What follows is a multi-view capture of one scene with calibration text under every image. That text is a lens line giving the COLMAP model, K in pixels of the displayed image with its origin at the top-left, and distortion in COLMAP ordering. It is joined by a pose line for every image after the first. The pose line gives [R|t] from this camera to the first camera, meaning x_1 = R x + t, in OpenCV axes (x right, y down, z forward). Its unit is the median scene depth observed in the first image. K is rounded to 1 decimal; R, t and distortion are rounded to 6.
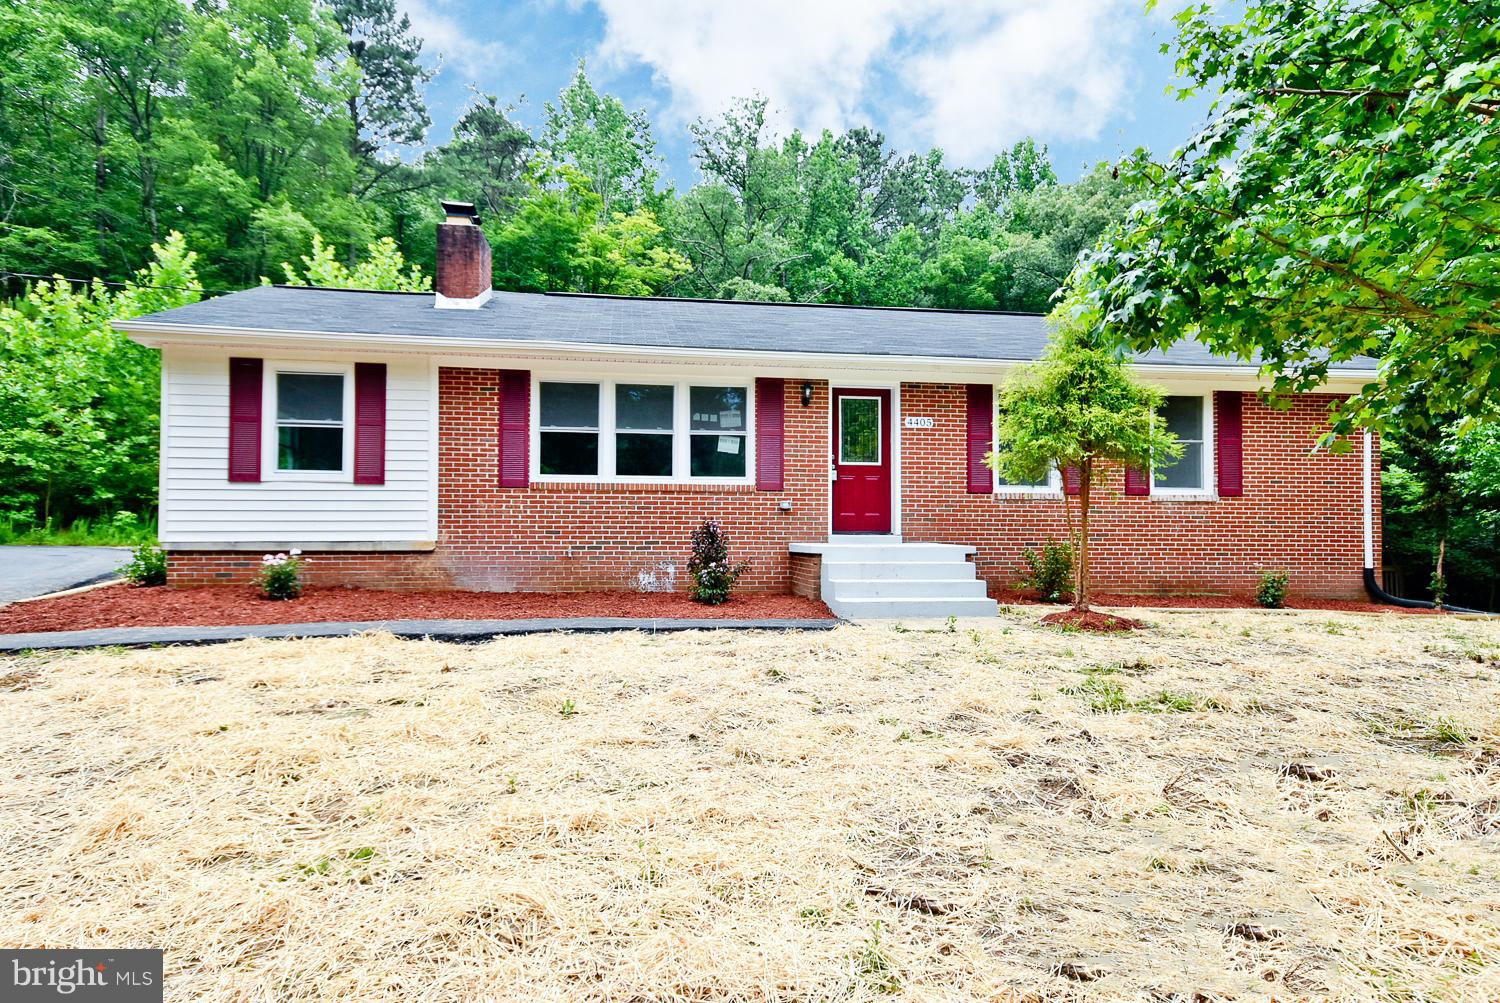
lens RADIAL K [[668.3, 0, 750.0], [0, 668.3, 501.5], [0, 0, 1]] dist [0.024028, 0.000183]
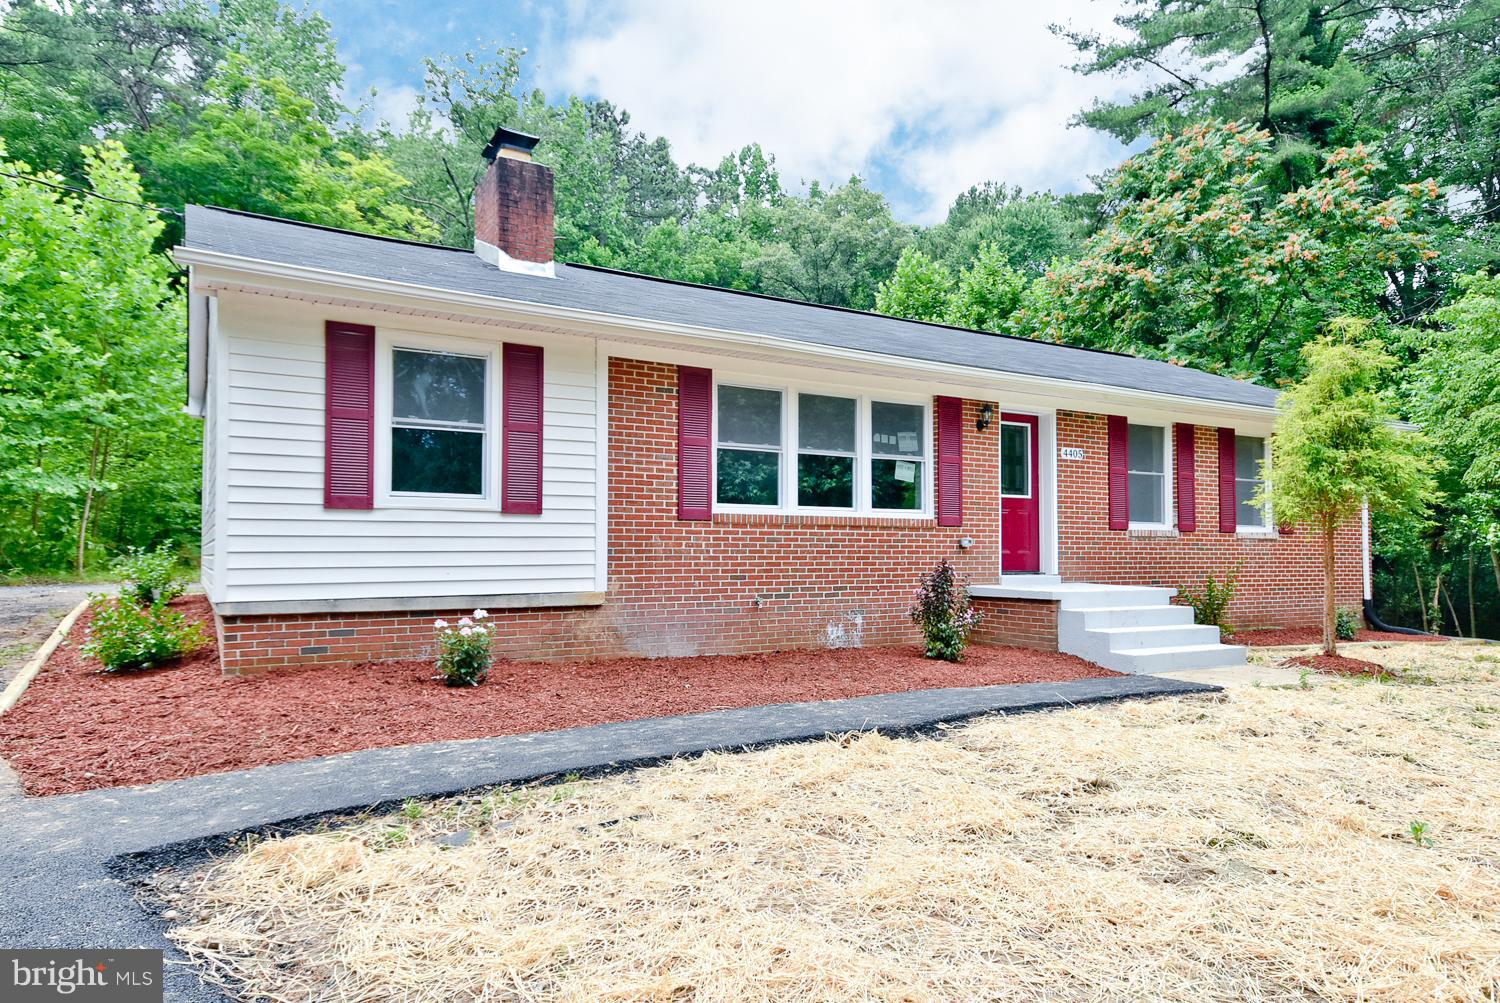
lens RADIAL K [[768.1, 0, 702.1], [0, 768.1, 523.6], [0, 0, 1]] dist [0.025760, 0.000175]
pose [[0.947086, 0.008980, 0.320854, -0.616846], [-0.008128, 0.999959, -0.003996, -0.013255], [-0.320876, 0.001176, 0.947120, 0.158719]]
